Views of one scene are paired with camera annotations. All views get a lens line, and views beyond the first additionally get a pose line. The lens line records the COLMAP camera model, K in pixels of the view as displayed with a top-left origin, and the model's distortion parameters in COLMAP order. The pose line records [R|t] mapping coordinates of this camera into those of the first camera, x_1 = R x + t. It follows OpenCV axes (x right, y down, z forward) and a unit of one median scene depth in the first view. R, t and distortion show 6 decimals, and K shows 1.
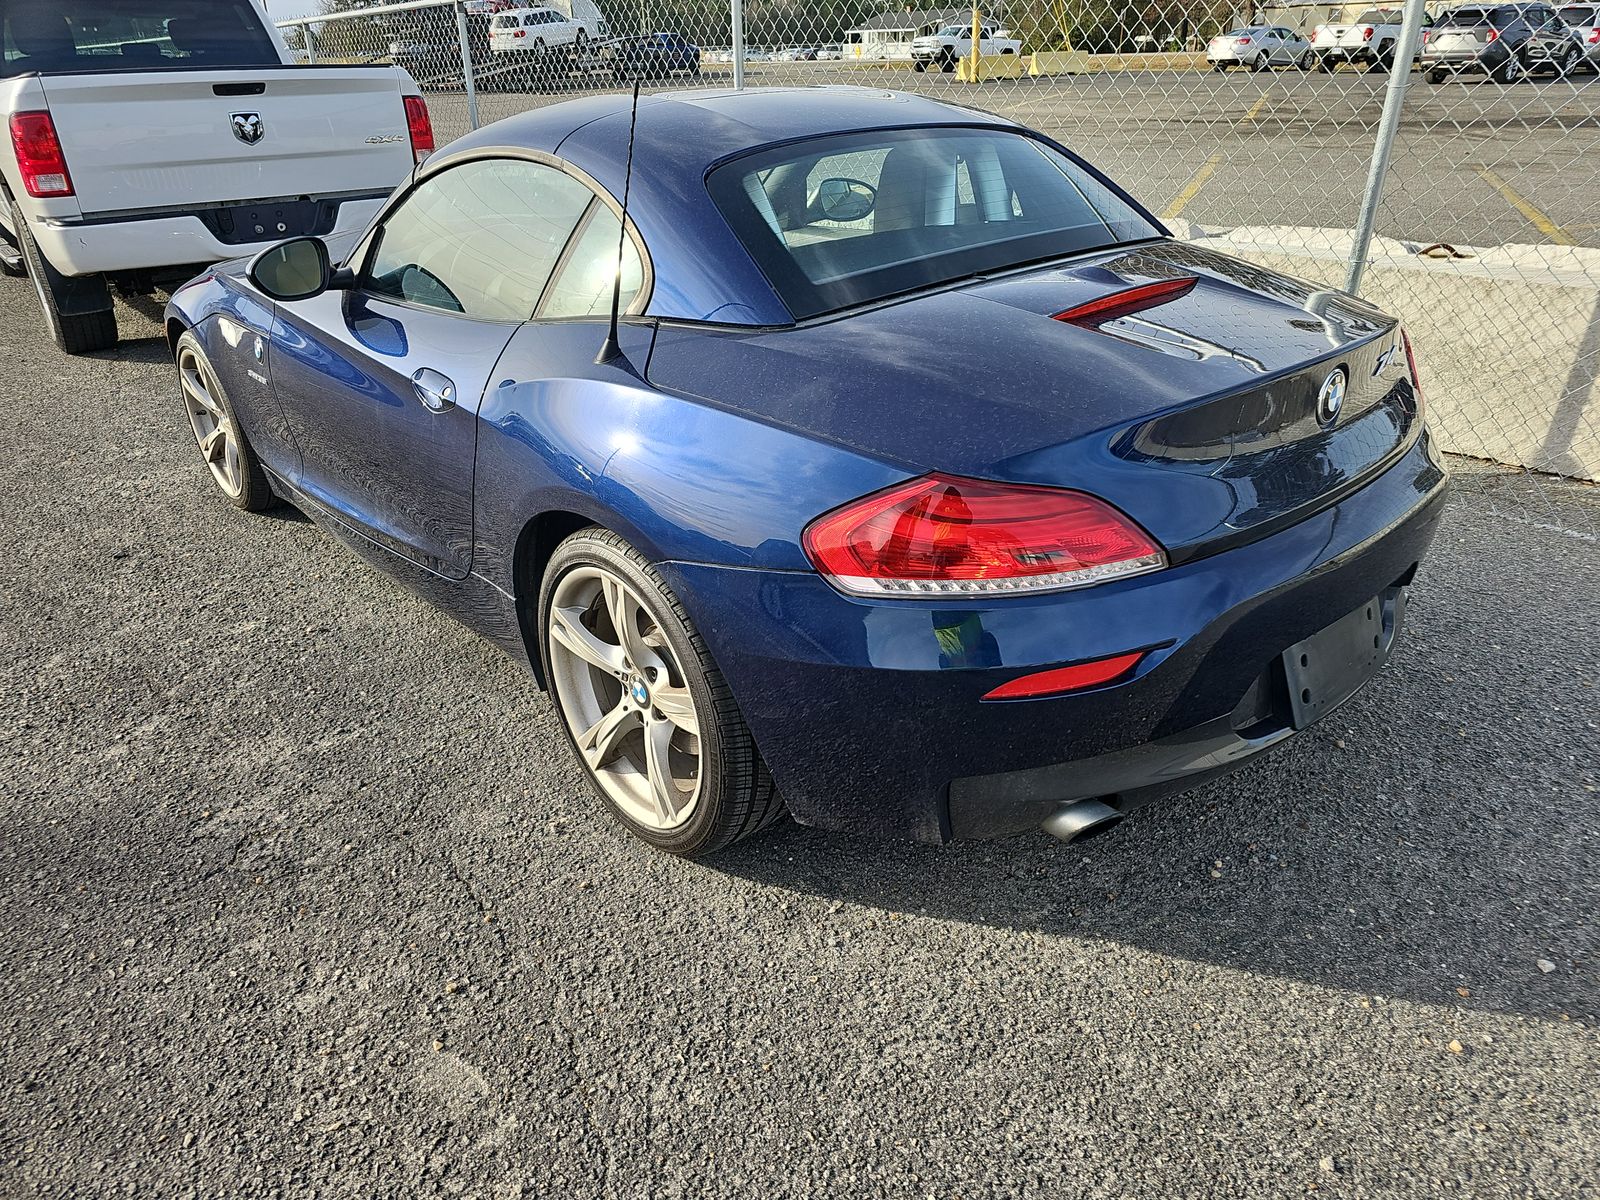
lens RADIAL K [[1062.5, 0, 809.4], [0, 1062.5, 608.7], [0, 0, 1]] dist [0.041779, -0.031264]
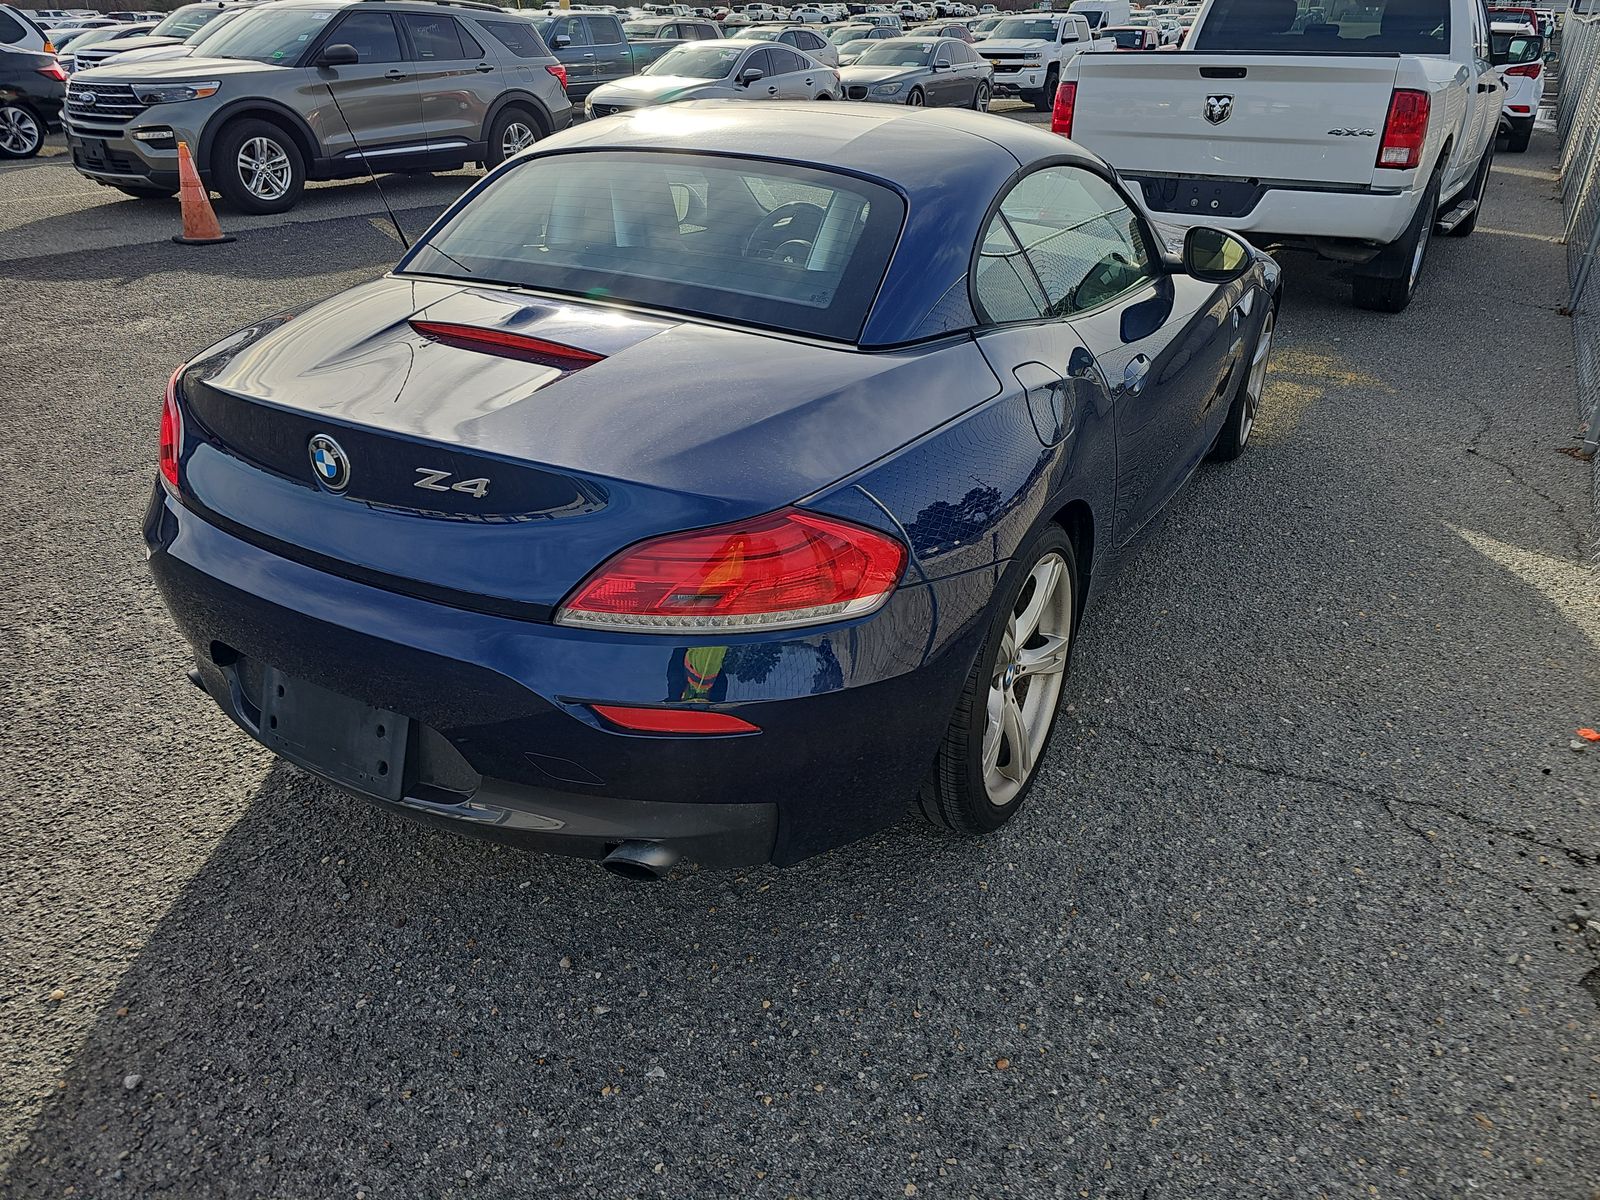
lens RADIAL K [[1081.9, 0, 793.5], [0, 1081.9, 596.3], [0, 0, 1]] dist [0.017556, -0.001352]
pose [[0.307588, 0.459942, -0.832972, 0.464299], [-0.446712, 0.842745, 0.300383, -0.177895], [0.840142, 0.279704, 0.464680, 0.285270]]
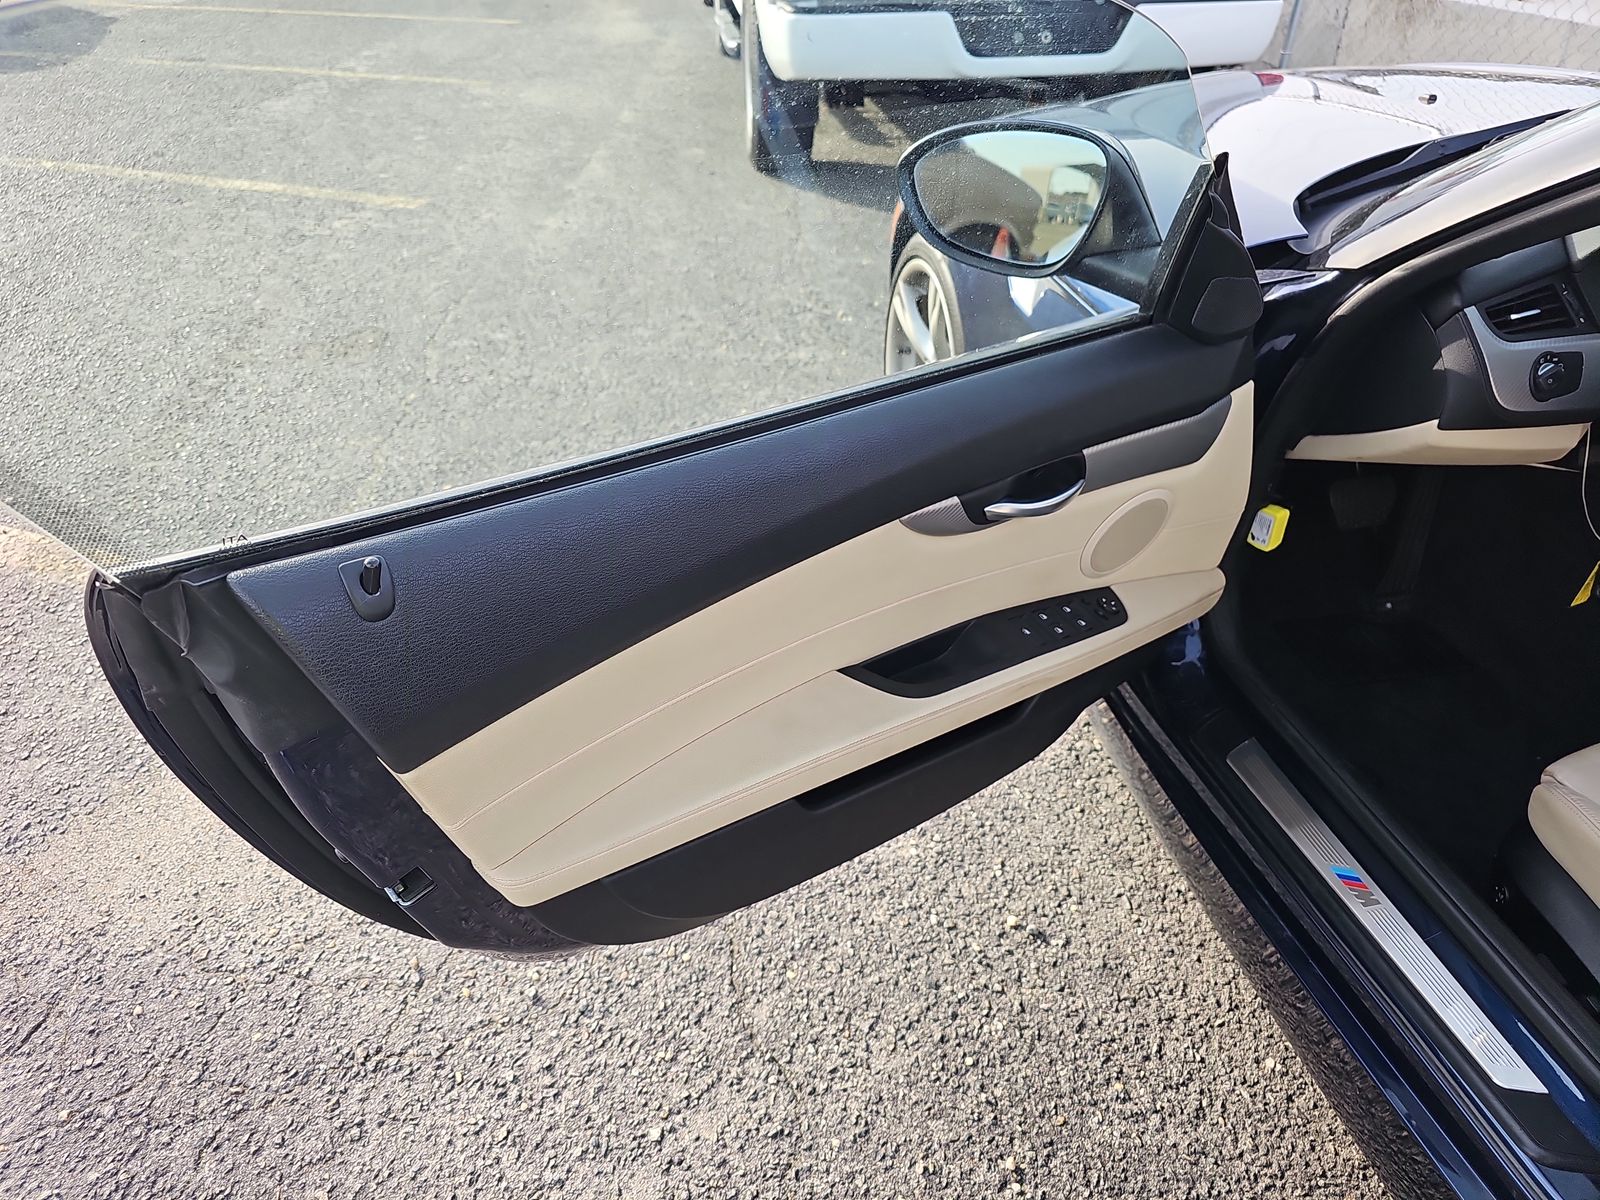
lens RADIAL K [[1081.9, 0, 793.5], [0, 1081.9, 596.3], [0, 0, 1]] dist [0.017556, -0.001352]
pose [[0.840115, 0.320723, -0.437429, -0.209343], [-0.256353, 0.945479, 0.200880, -0.112697], [0.478006, -0.056626, 0.876529, 0.280479]]
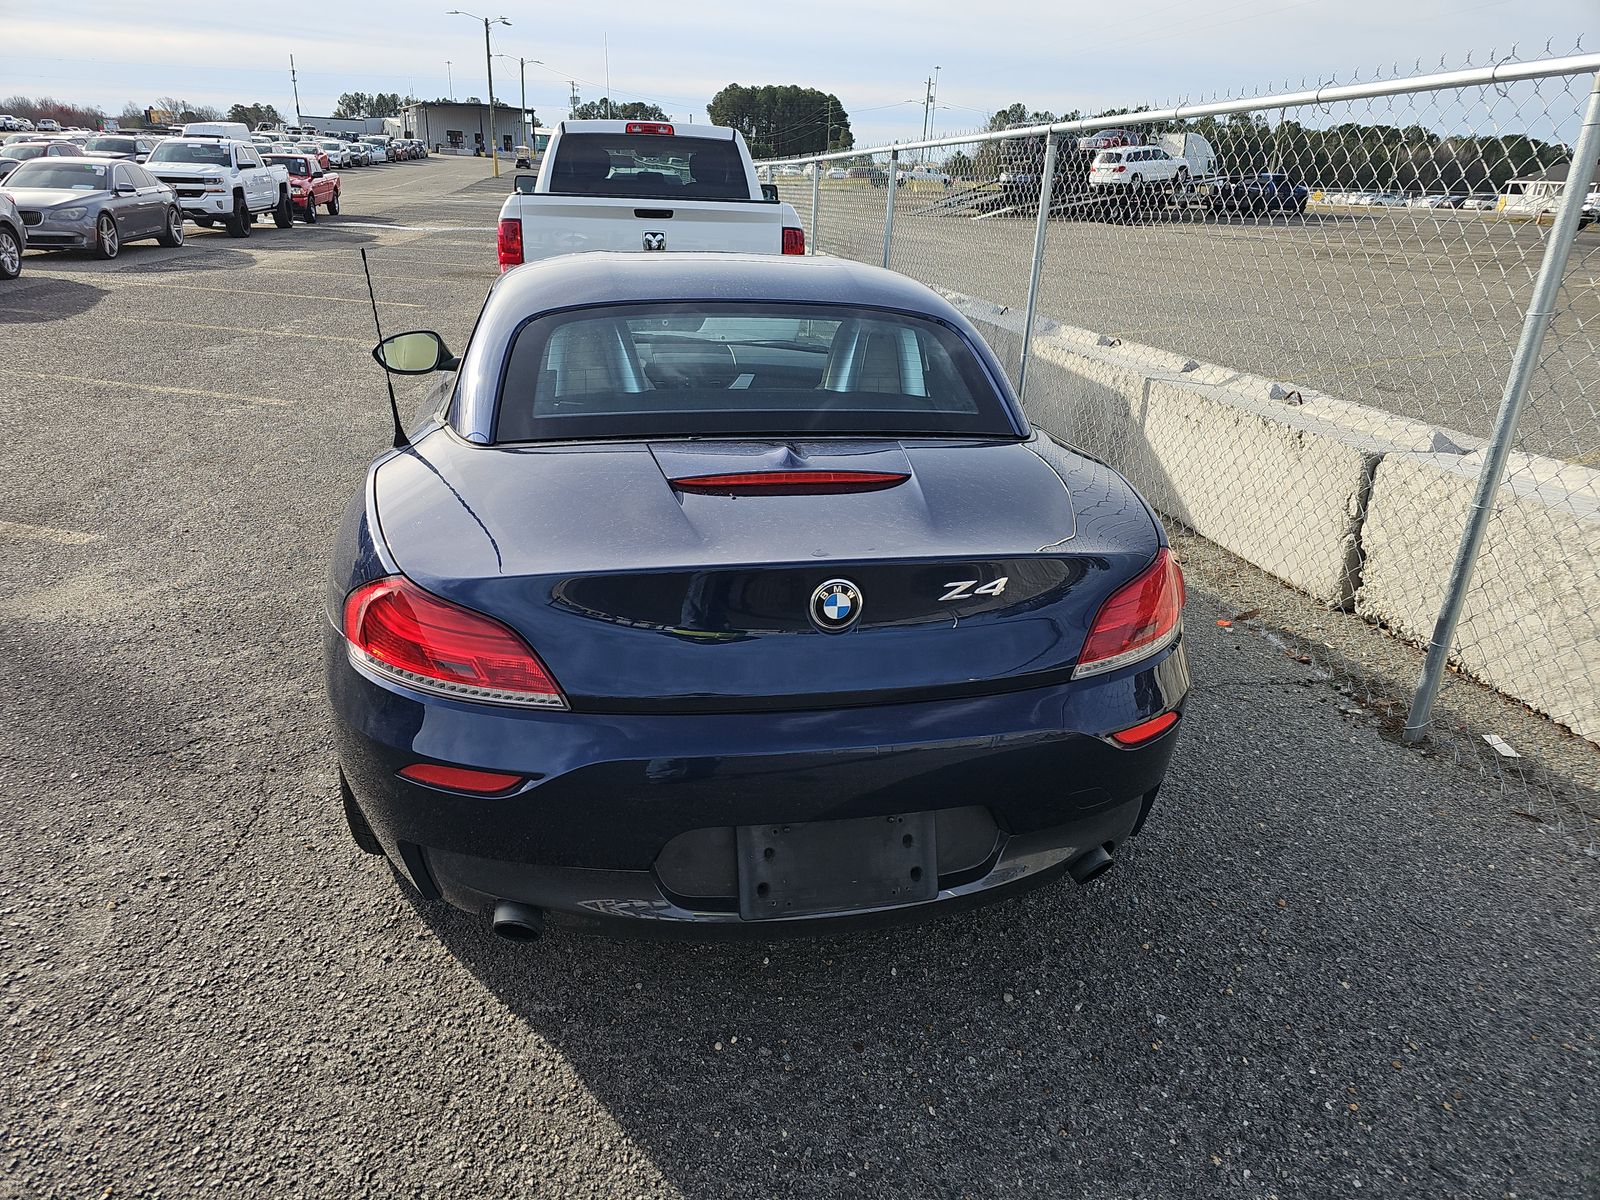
lens RADIAL K [[1062.5, 0, 809.4], [0, 1062.5, 608.7], [0, 0, 1]] dist [0.041779, -0.031264]
pose [[0.862879, 0.235701, -0.447085, 0.290701], [-0.278615, 0.959880, -0.031686, -0.049411], [0.421680, 0.151906, 0.893930, 0.028975]]
